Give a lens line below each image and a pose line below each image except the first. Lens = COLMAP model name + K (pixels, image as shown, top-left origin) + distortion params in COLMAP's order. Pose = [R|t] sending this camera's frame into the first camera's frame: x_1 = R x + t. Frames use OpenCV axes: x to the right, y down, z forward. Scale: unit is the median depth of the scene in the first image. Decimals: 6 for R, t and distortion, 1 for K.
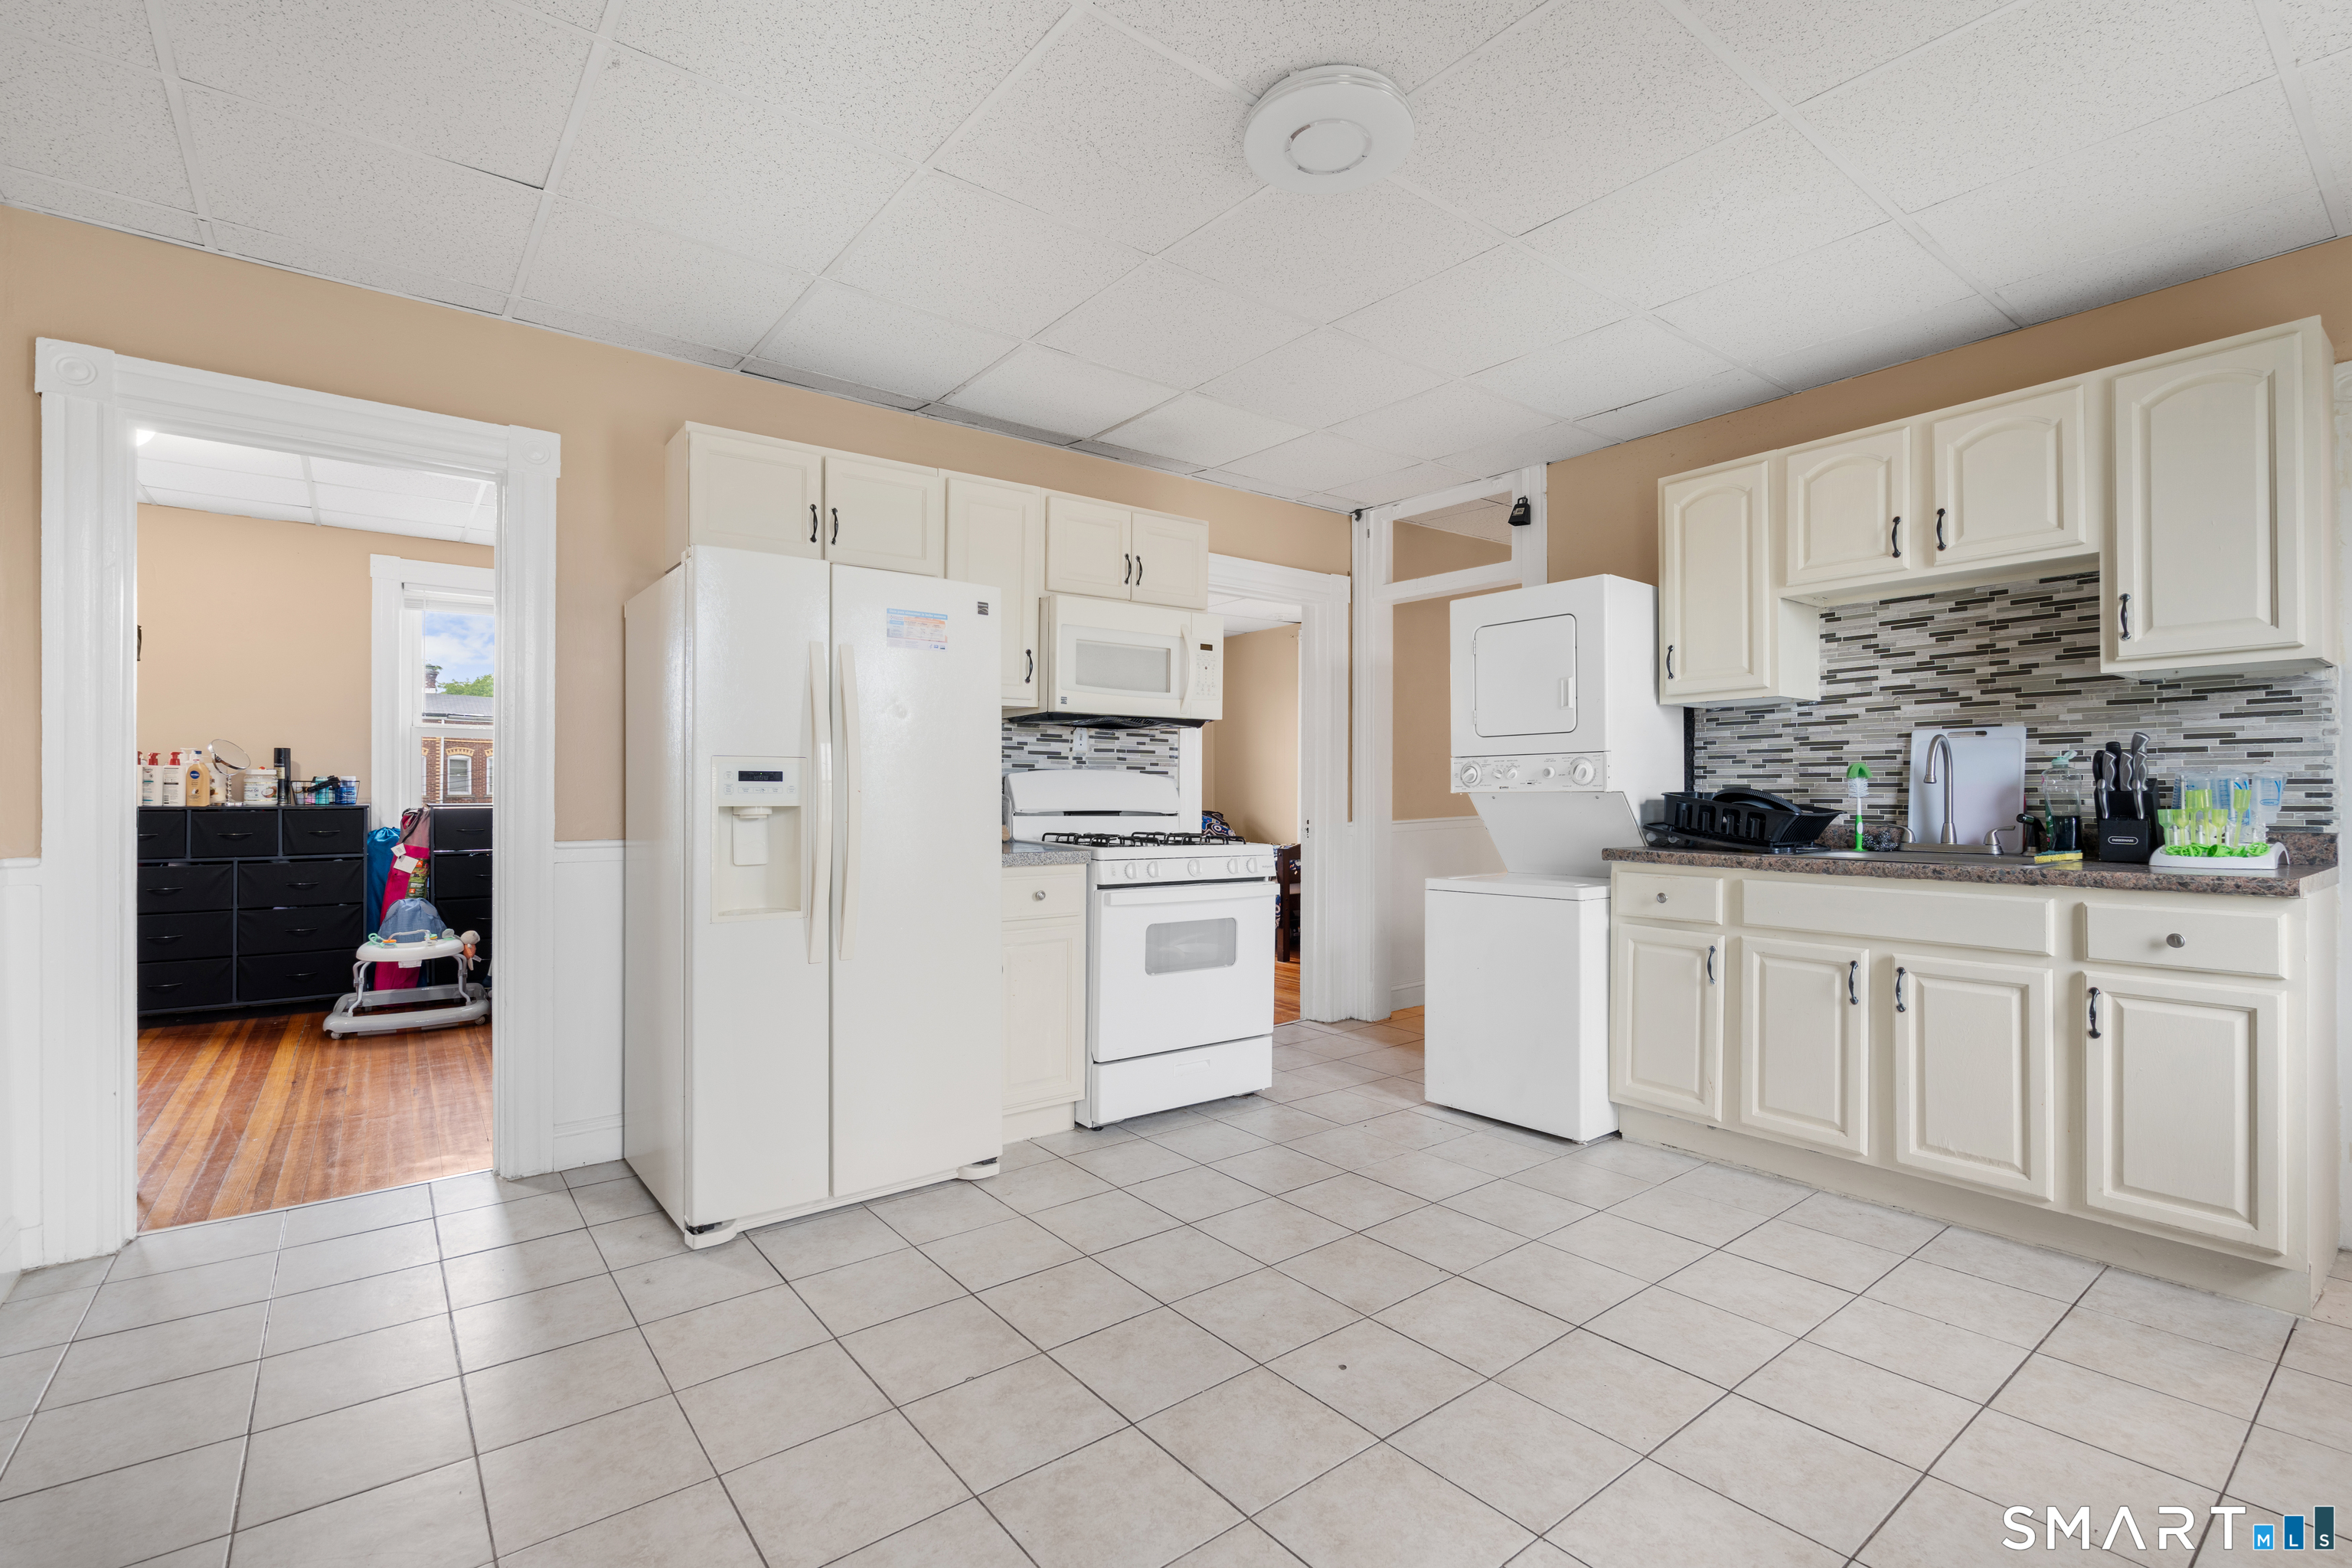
lens RADIAL K [[1054.6, 0, 1180.2], [0, 1054.6, 791.0], [0, 0, 1]] dist [-0.000060, -0.000023]
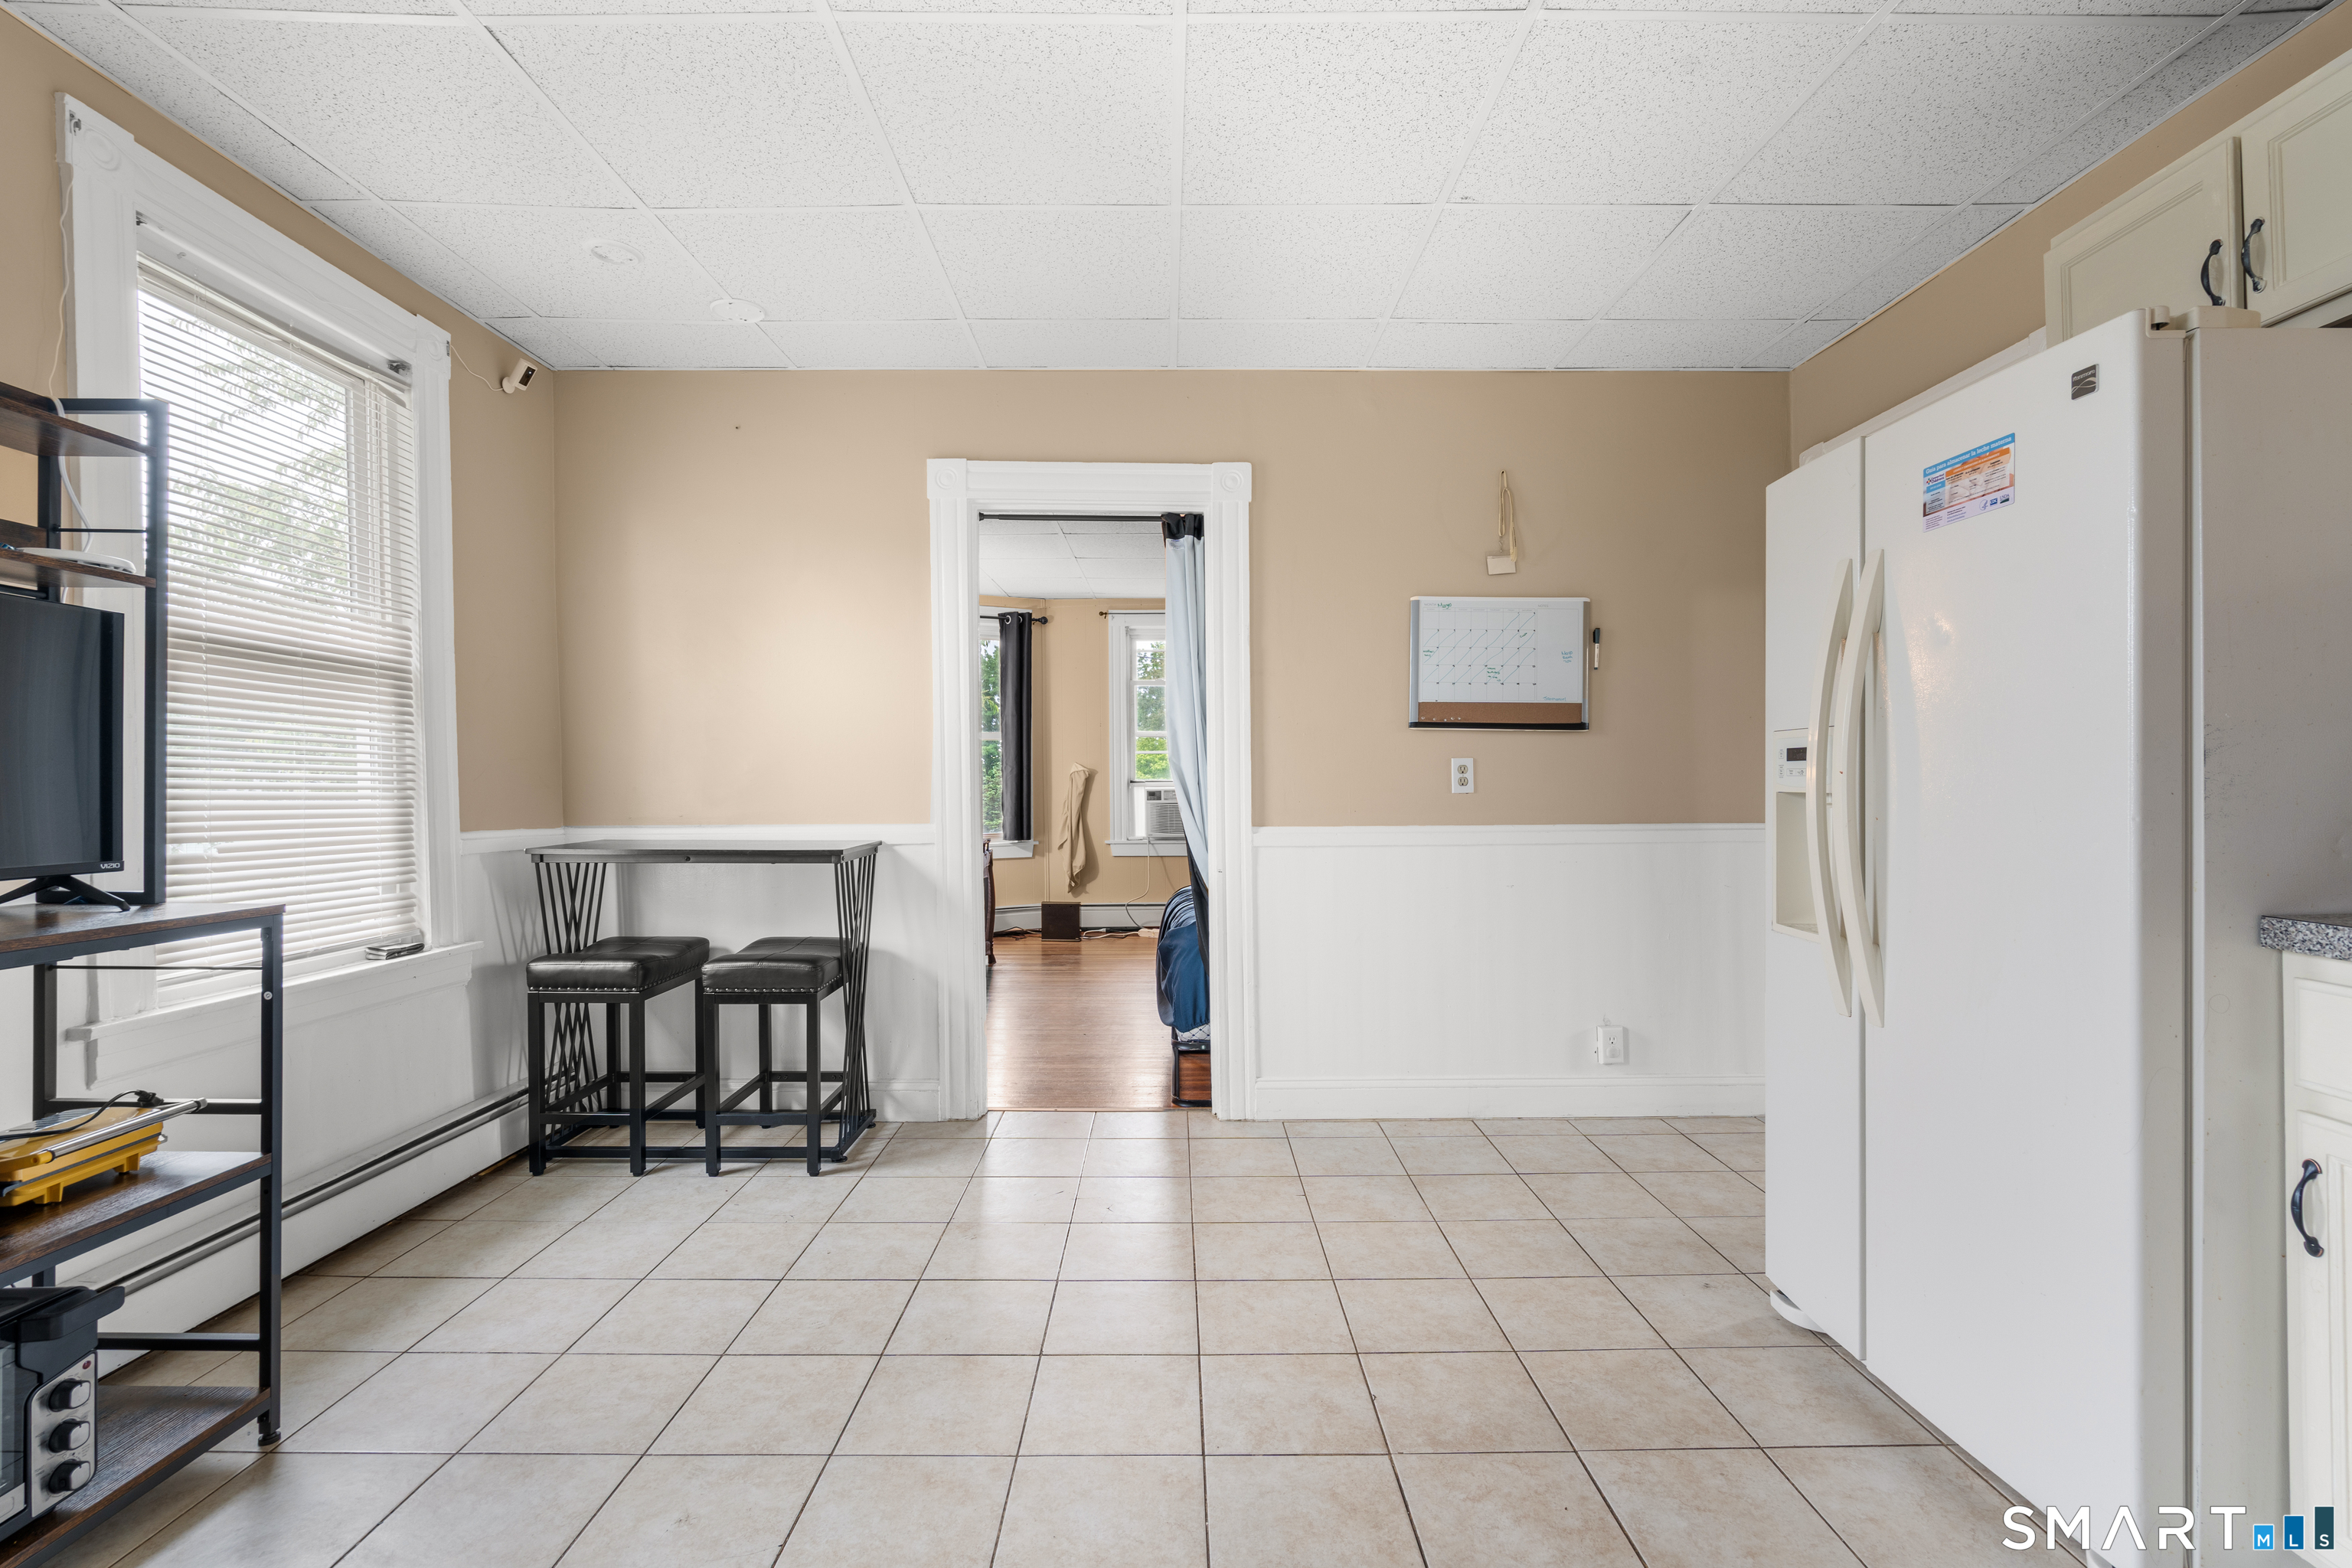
lens RADIAL K [[1054.6, 0, 1179.8], [0, 1054.6, 782.5], [0, 0, 1]] dist [-0.000060, -0.000023]
pose [[-0.610684, 0.004616, -0.791861, 0.458061], [0.010533, 0.999942, -0.002294, 0.003436], [0.791804, -0.009742, -0.610698, 1.012555]]
